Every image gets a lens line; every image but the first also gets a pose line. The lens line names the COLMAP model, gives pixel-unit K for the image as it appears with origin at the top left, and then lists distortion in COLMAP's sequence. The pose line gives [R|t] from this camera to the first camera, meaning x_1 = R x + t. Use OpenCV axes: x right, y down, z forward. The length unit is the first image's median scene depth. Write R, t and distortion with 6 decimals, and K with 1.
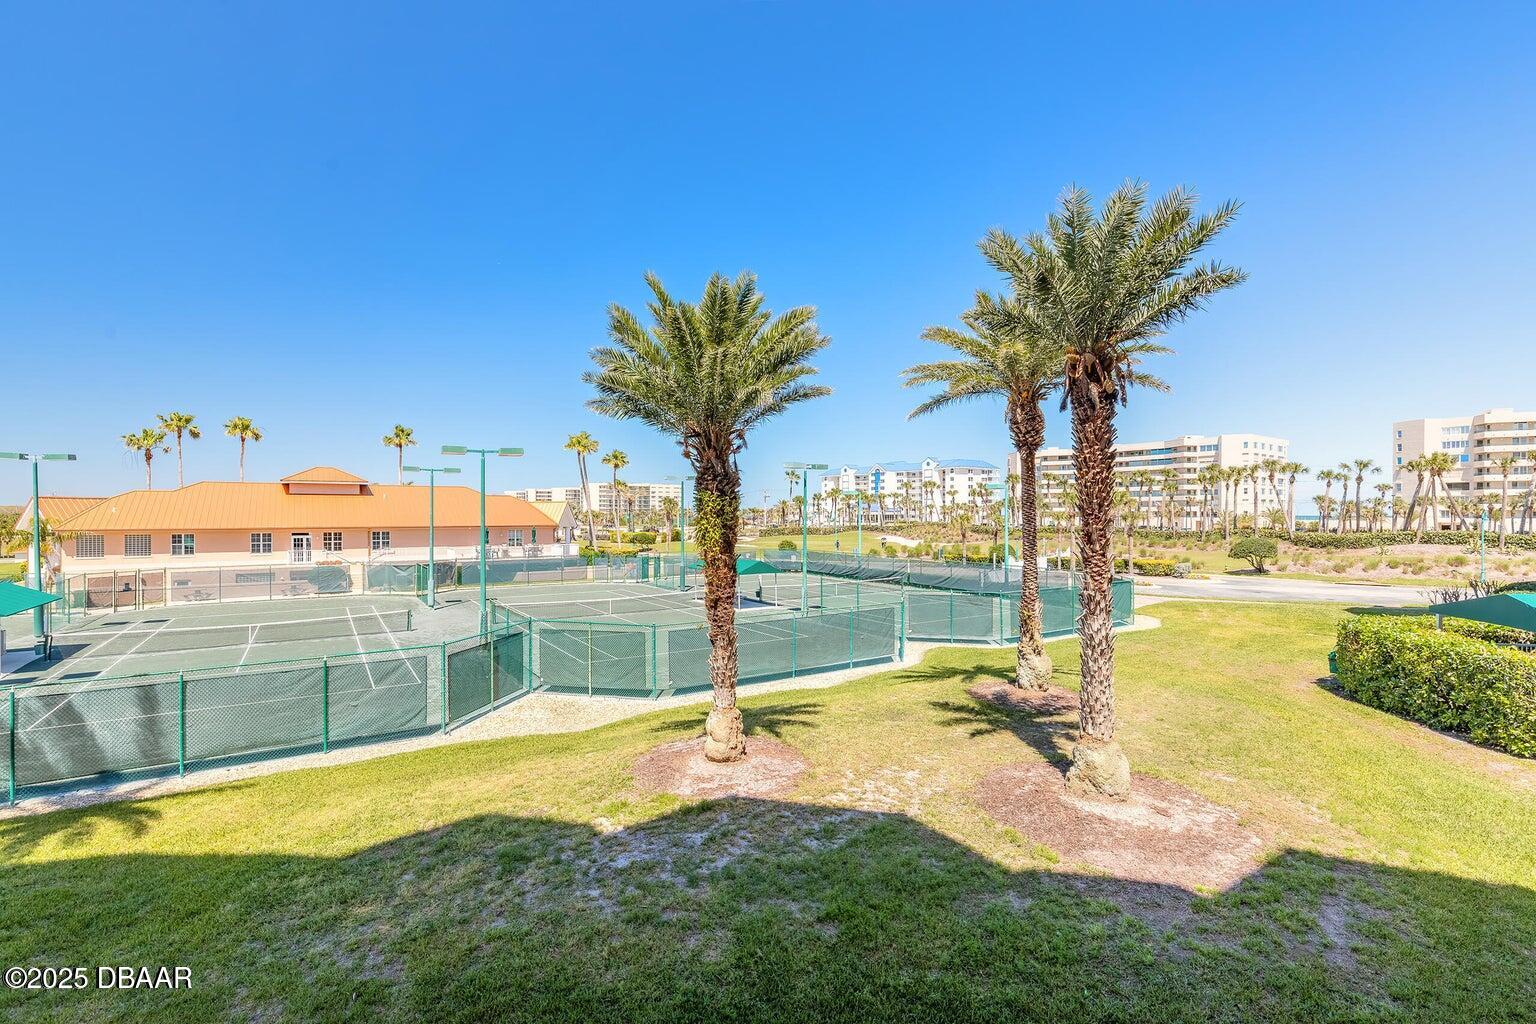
lens RADIAL K [[691.4, 0, 763.8], [0, 691.4, 519.1], [0, 0, 1]] dist [0.002233, -0.000068]
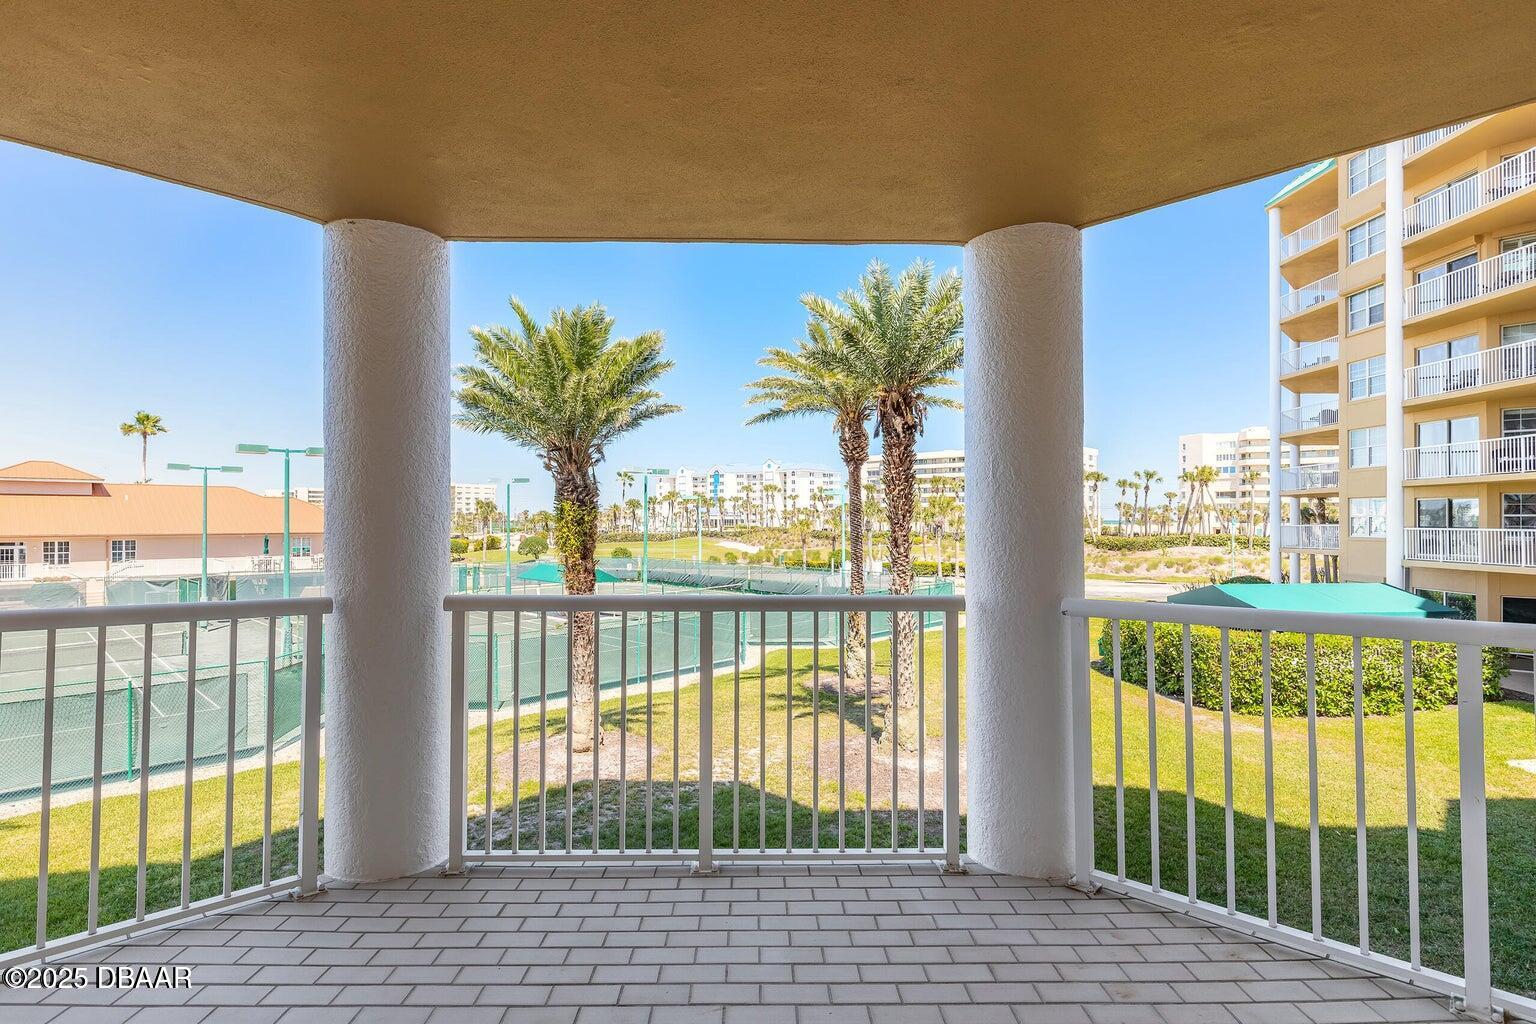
lens RADIAL K [[757.3, 0, 765.1], [0, 757.3, 504.4], [0, 0, 1]] dist [-0.003562, 0.000167]
pose [[0.974166, 0.005039, 0.225778, -0.012847], [0.000727, 0.999676, -0.025447, -0.001433], [-0.225833, 0.024953, 0.973846, -0.057627]]
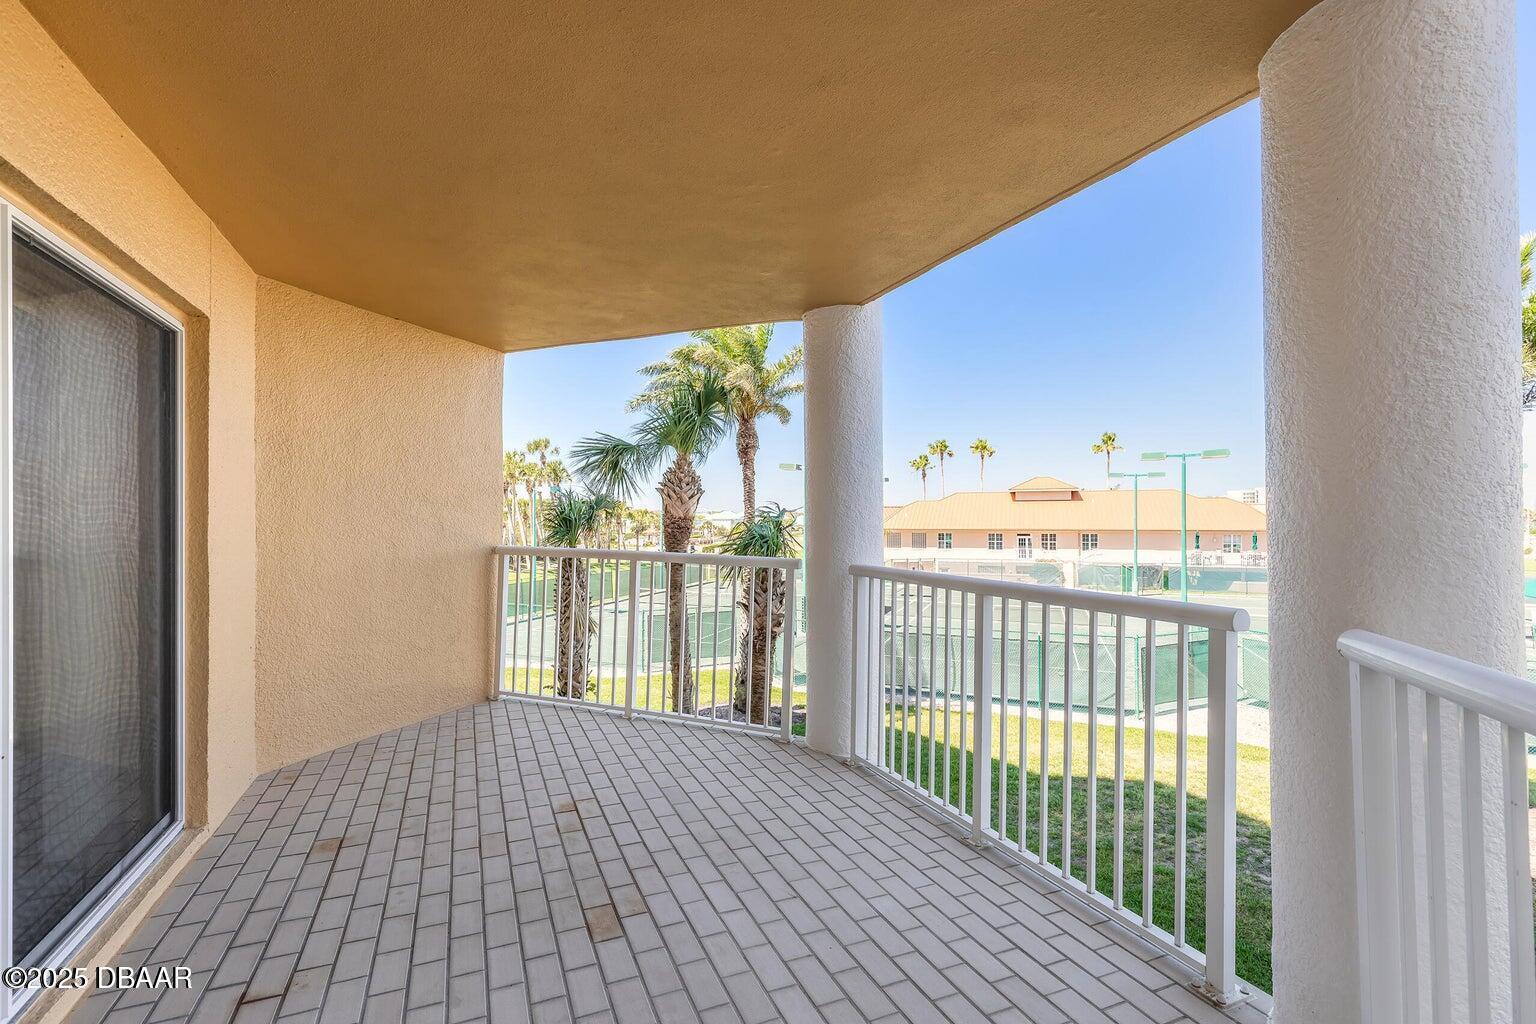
lens RADIAL K [[691.4, 0, 764.4], [0, 691.4, 507.2], [0, 0, 1]] dist [0.002233, -0.000068]
pose [[0.581763, -0.013264, -0.813250, 0.032557], [-0.004460, 0.999800, -0.019497, -0.000456], [0.813346, 0.014969, 0.581587, -0.045346]]
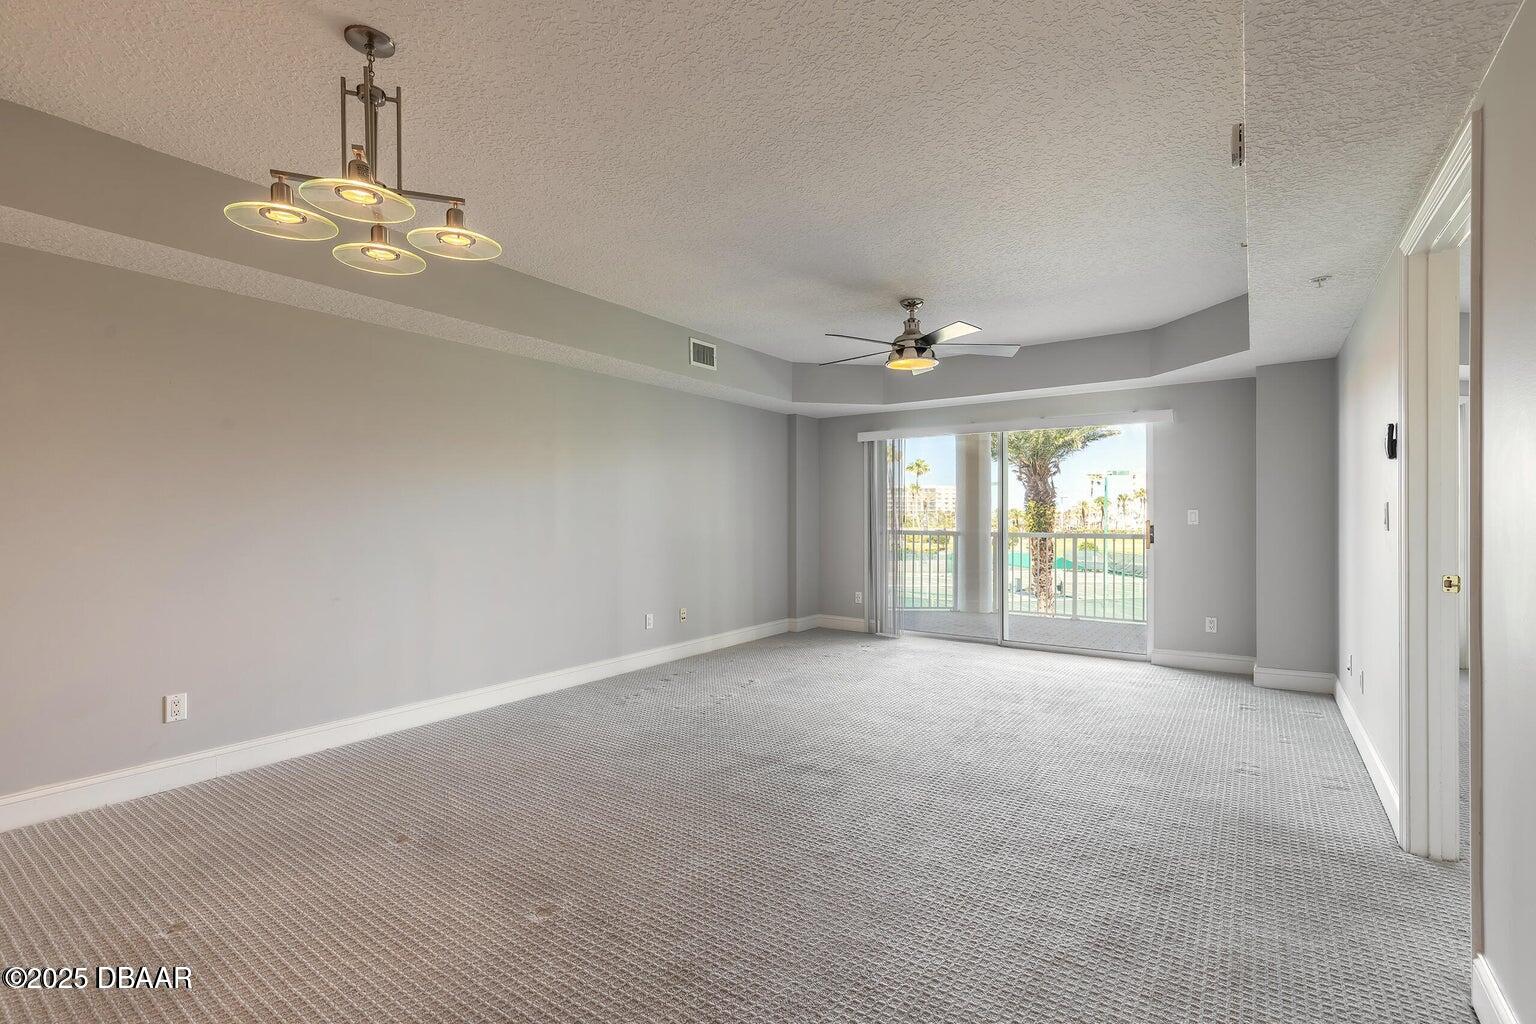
lens RADIAL K [[691.4, 0, 760.3], [0, 691.4, 521.8], [0, 0, 1]] dist [0.002233, -0.000068]
pose [[0.918042, 0.001766, -0.396478, -0.007311], [-0.001255, 0.999998, 0.001548, 0.001425], [0.396480, -0.000924, 0.918043, -0.189088]]
